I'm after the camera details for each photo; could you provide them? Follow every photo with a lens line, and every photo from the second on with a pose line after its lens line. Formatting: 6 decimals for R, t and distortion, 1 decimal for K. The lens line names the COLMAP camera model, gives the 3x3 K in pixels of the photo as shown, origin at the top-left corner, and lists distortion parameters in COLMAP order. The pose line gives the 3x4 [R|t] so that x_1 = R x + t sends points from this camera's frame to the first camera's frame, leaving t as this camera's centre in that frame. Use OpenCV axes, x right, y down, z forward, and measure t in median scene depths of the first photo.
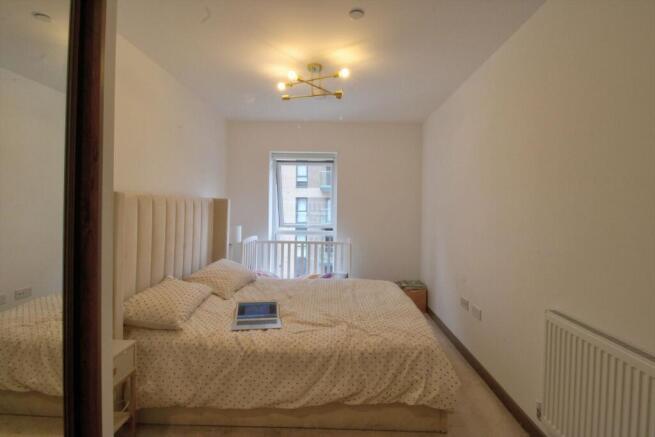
lens RADIAL K [[303.1, 0, 326.4], [0, 303.1, 211.4], [0, 0, 1]] dist [-0.005445, -0.008241]
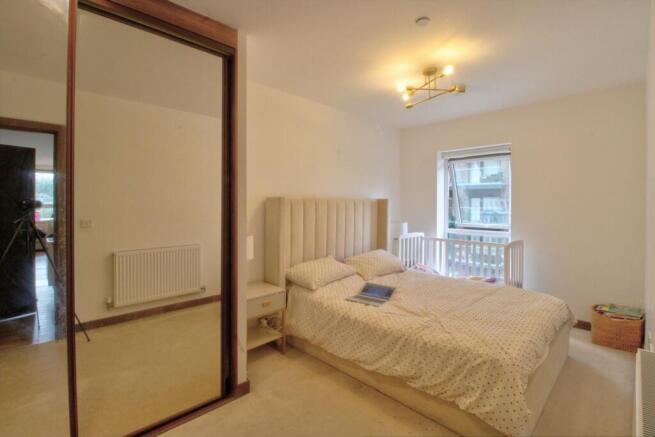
lens RADIAL K [[303.1, 0, 336.7], [0, 303.1, 212.6], [0, 0, 1]] dist [-0.005445, -0.008241]
pose [[0.722638, 0.007547, -0.691186, 0.616852], [-0.004828, 0.999971, 0.005870, 0.010527], [0.691210, -0.000905, 0.722653, 0.029520]]
